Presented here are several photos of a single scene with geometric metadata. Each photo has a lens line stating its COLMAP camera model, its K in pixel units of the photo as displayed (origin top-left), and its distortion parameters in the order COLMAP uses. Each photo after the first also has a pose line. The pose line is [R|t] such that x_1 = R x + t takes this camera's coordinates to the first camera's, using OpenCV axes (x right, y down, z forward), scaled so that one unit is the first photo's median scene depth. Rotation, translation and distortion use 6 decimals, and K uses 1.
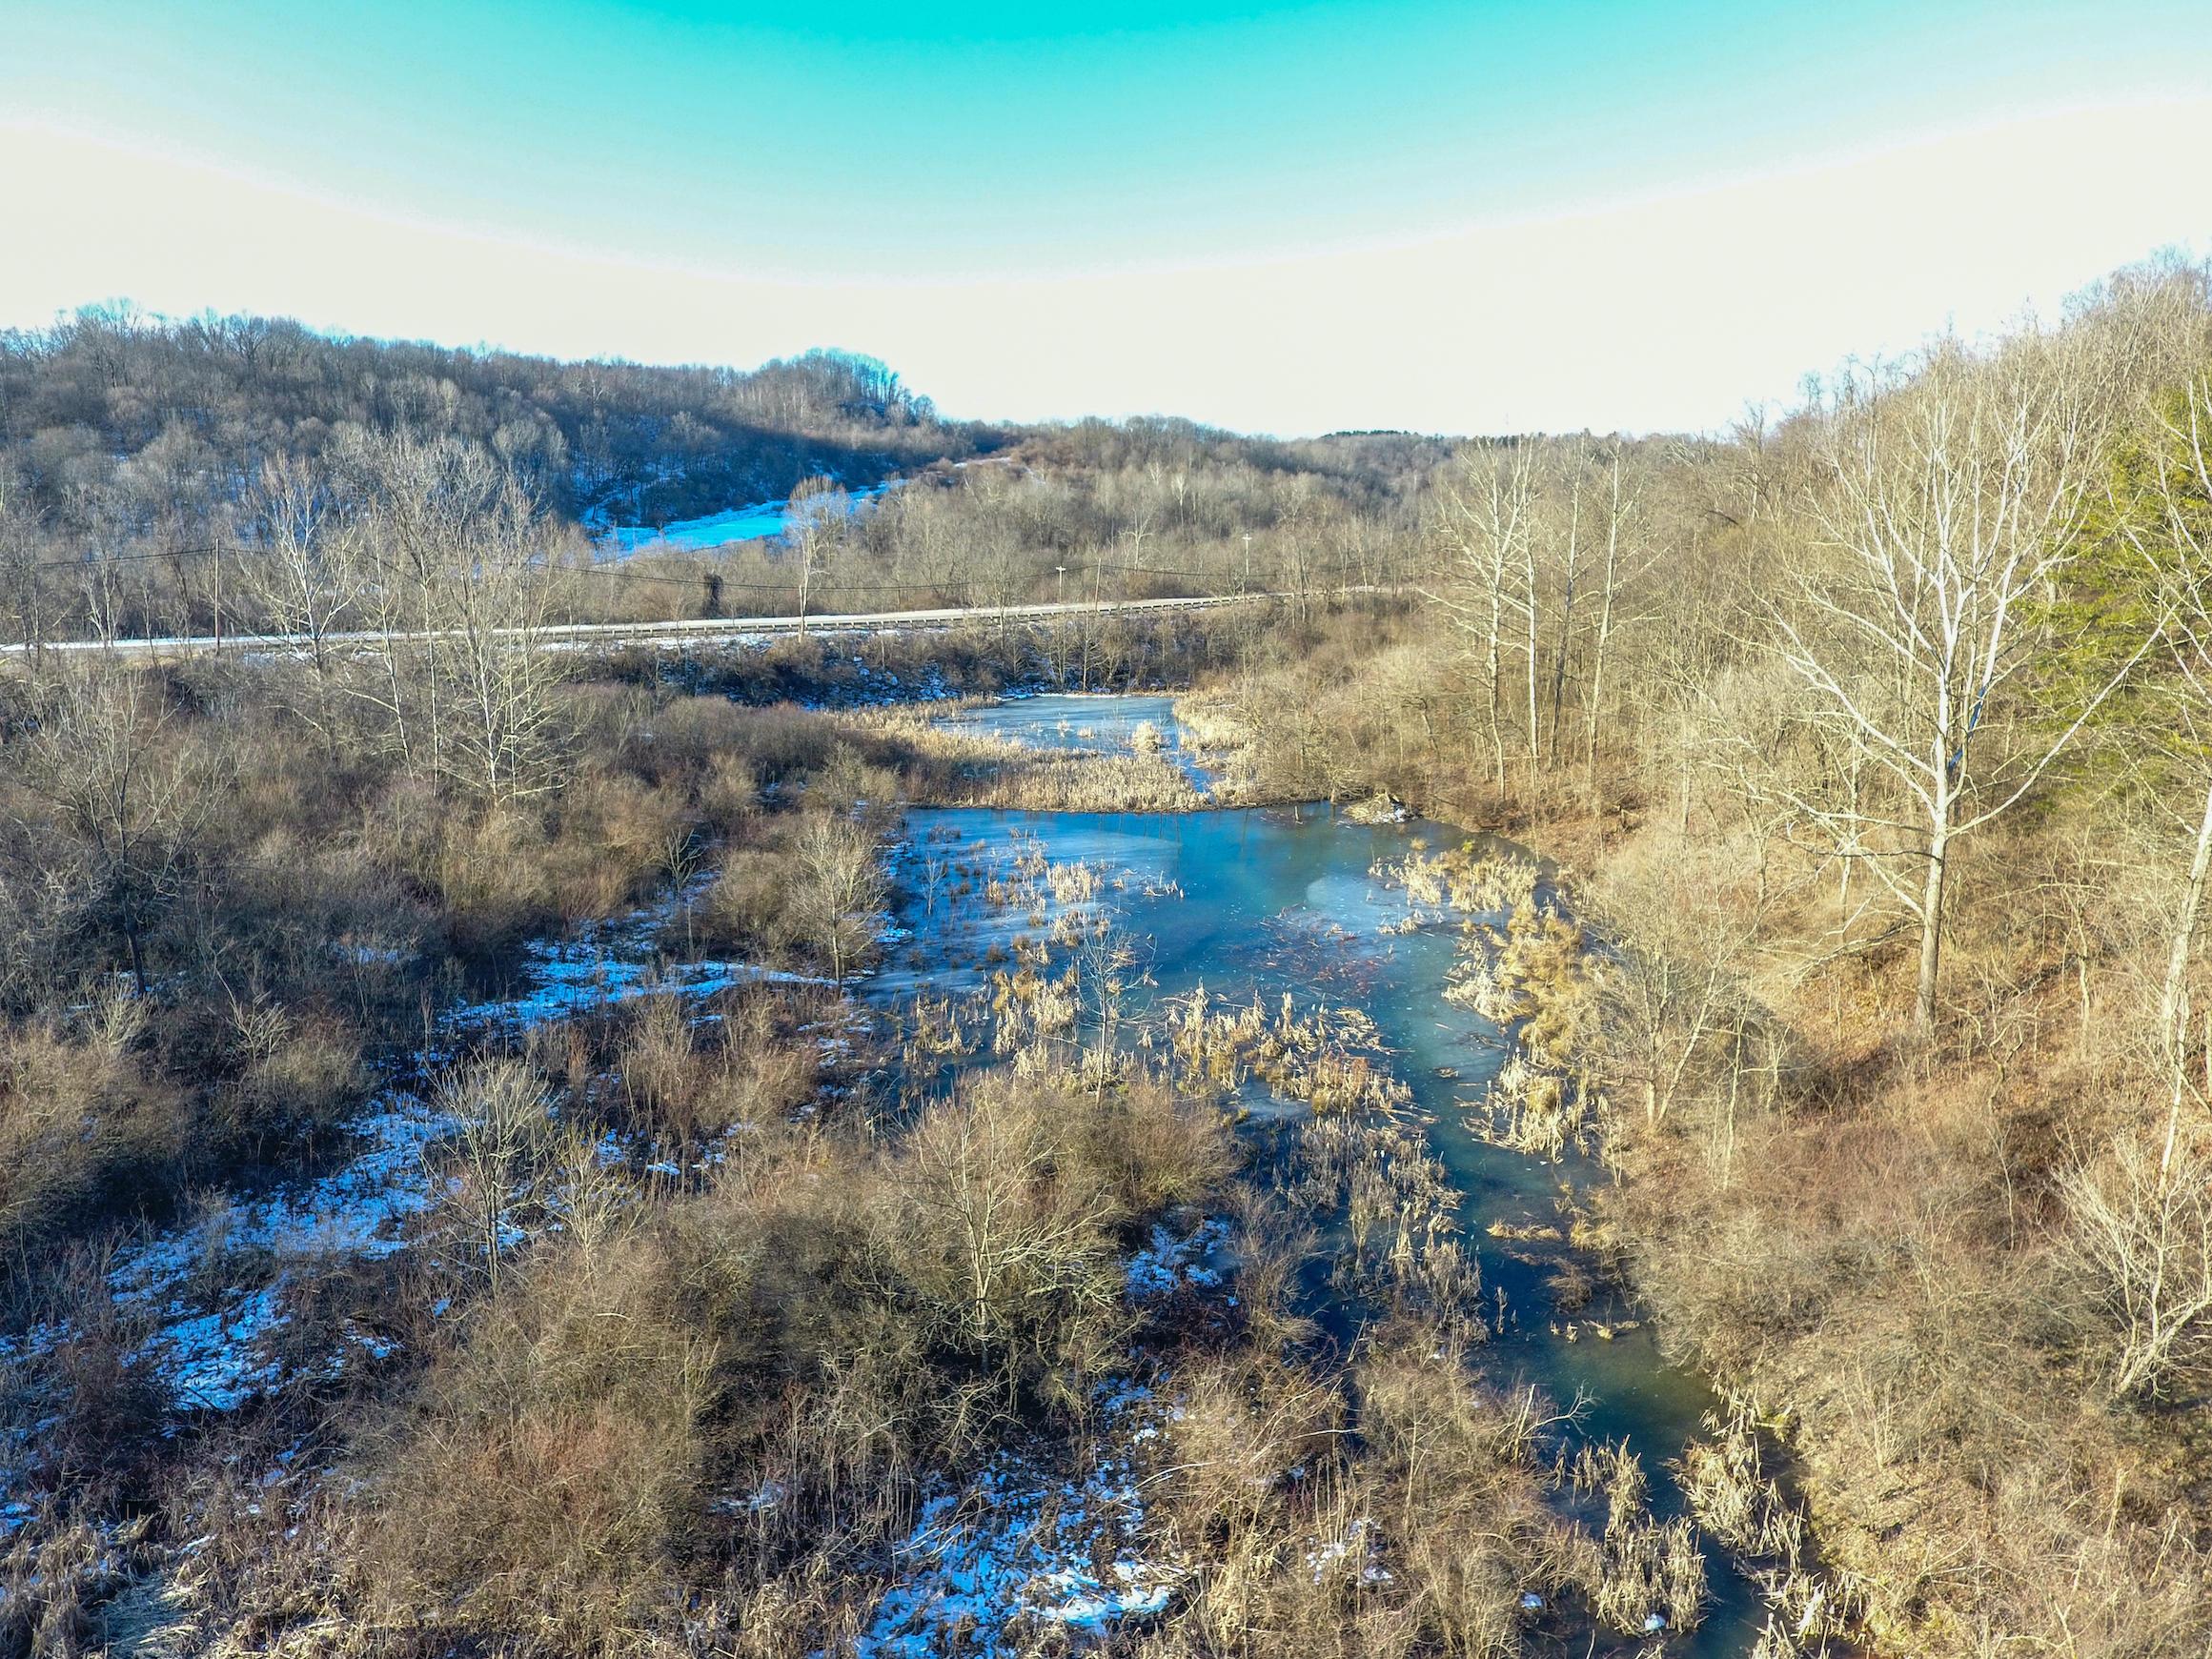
lens RADIAL K [[1286.3, 0, 1107.3], [0, 1286.3, 830.1], [0, 0, 1]] dist [-0.009114, 0.002376]
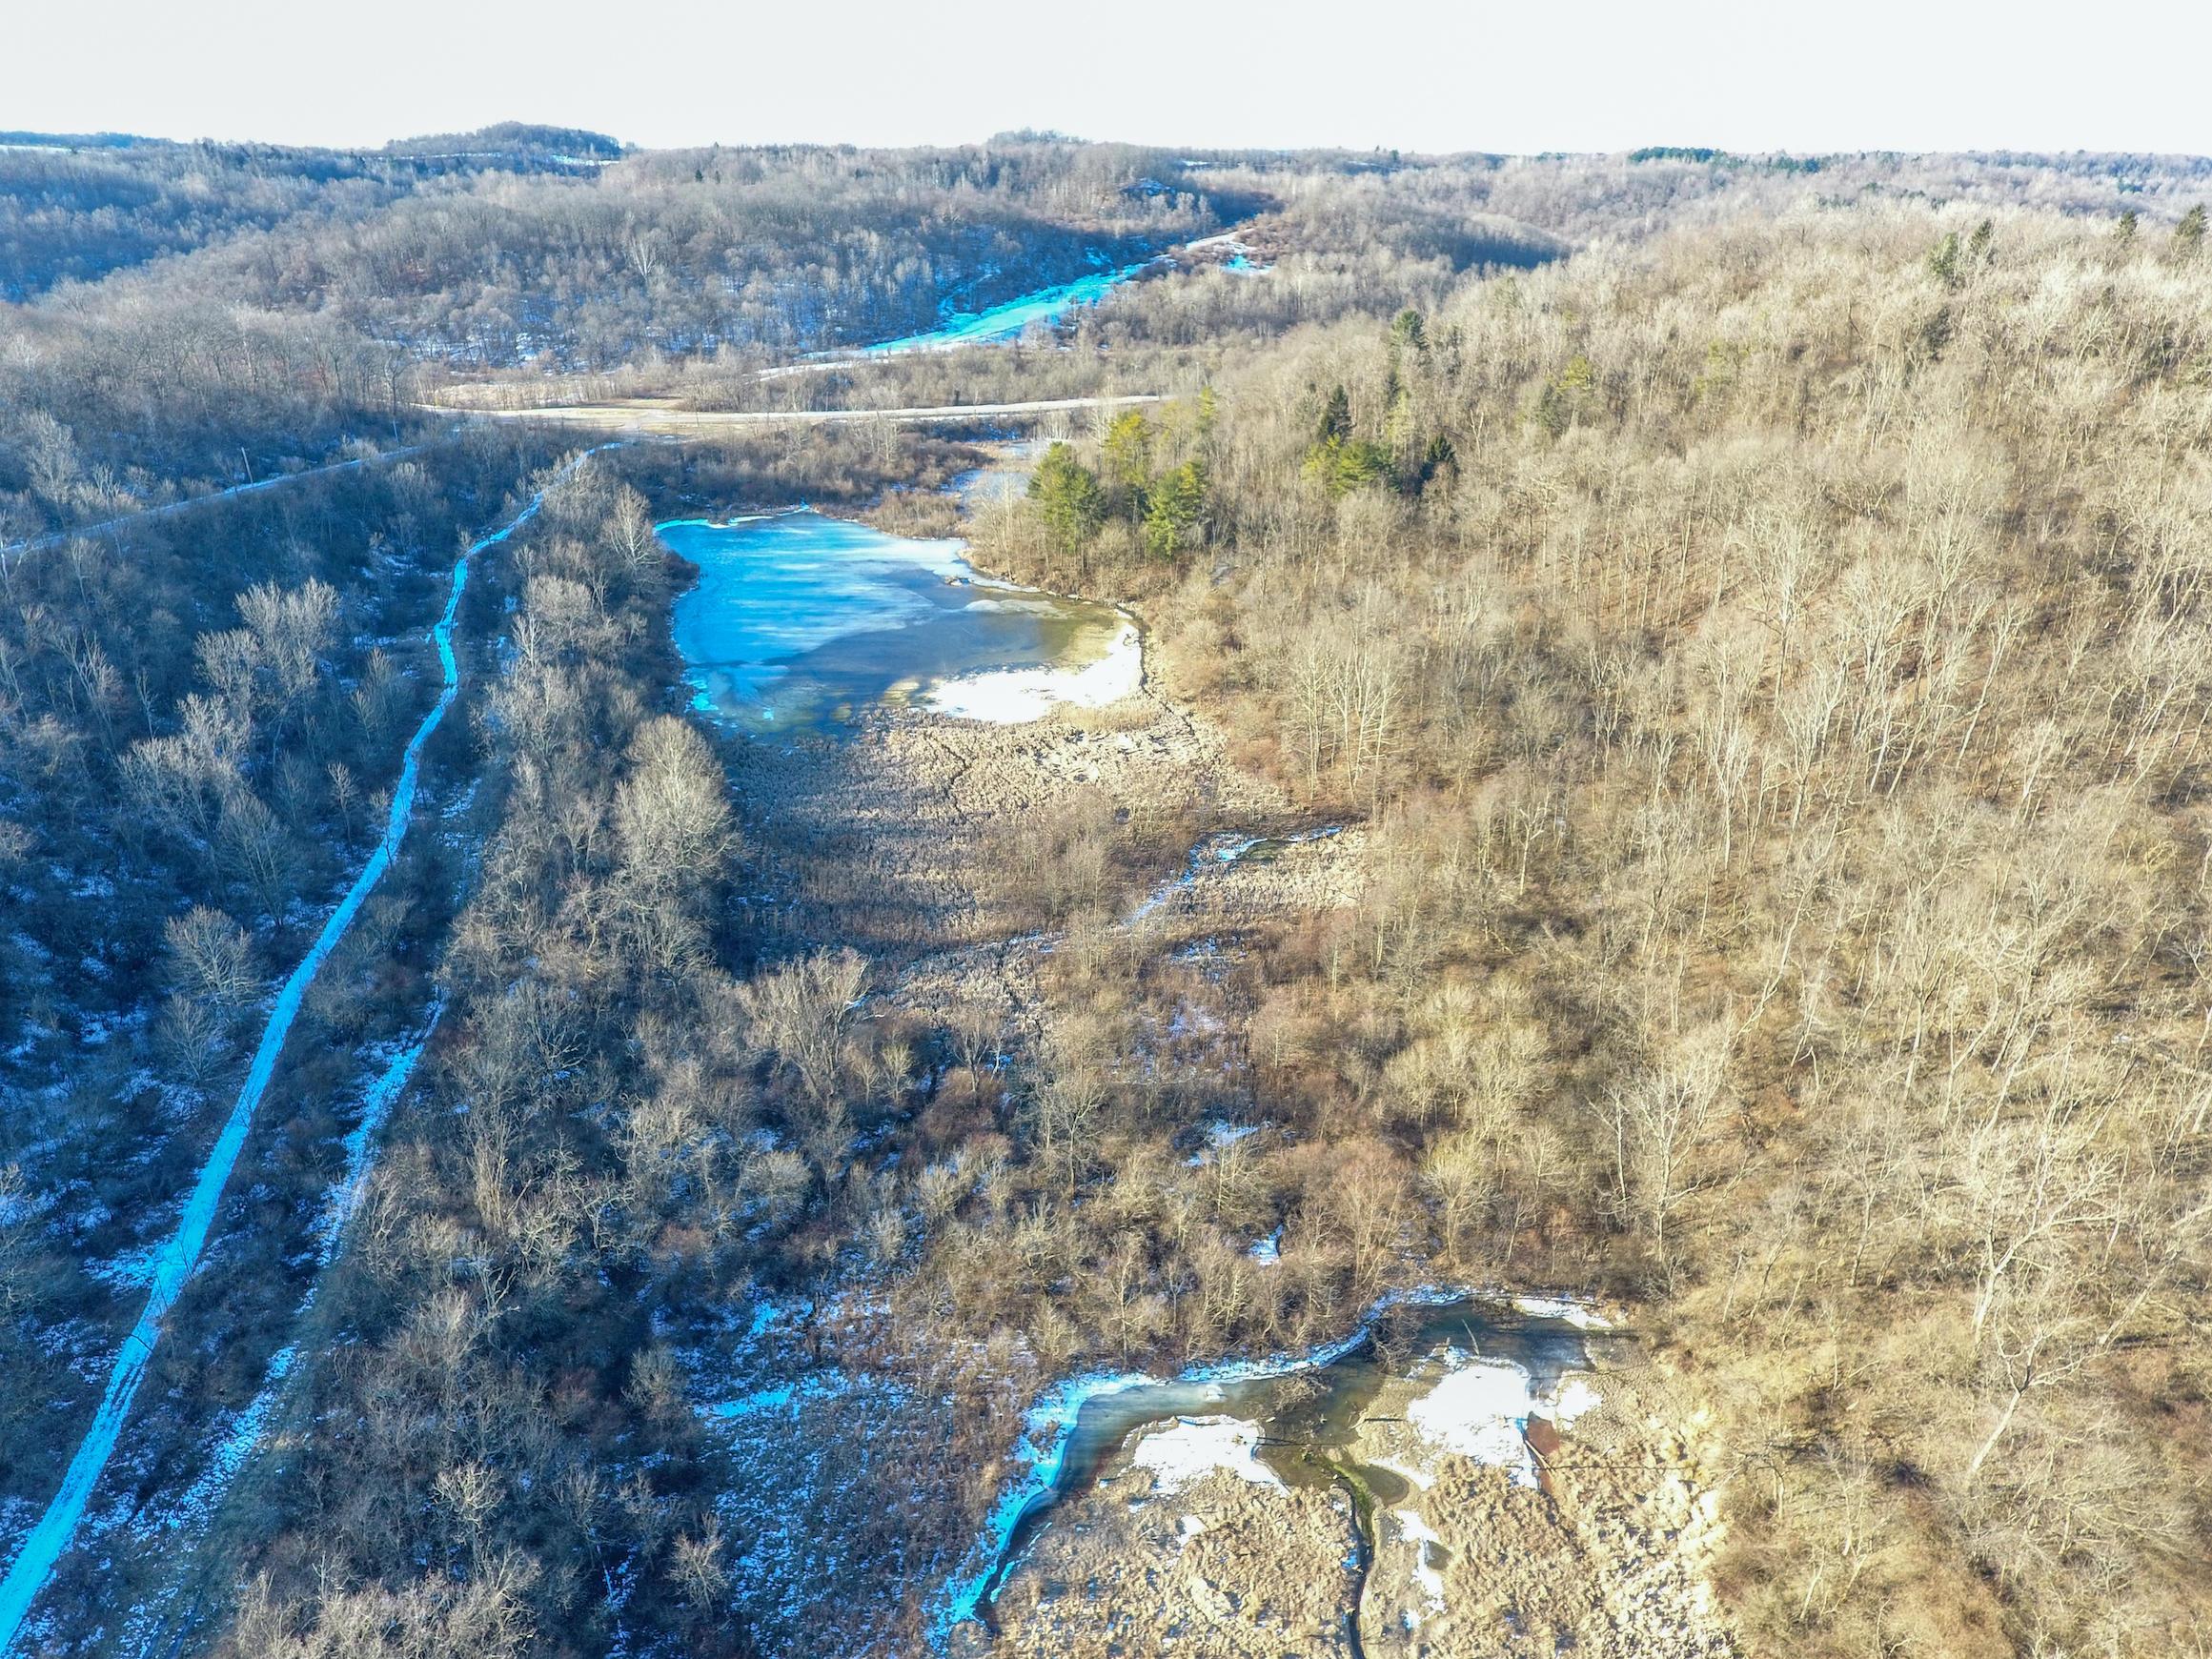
lens RADIAL K [[1286.3, 0, 1104.9], [0, 1286.3, 829.9], [0, 0, 1]] dist [-0.009114, 0.002376]
pose [[0.956143, 0.124719, -0.265021, 1.303768], [-0.060439, 0.969352, 0.238127, 0.088830], [0.286597, -0.211666, 0.934376, -2.657946]]
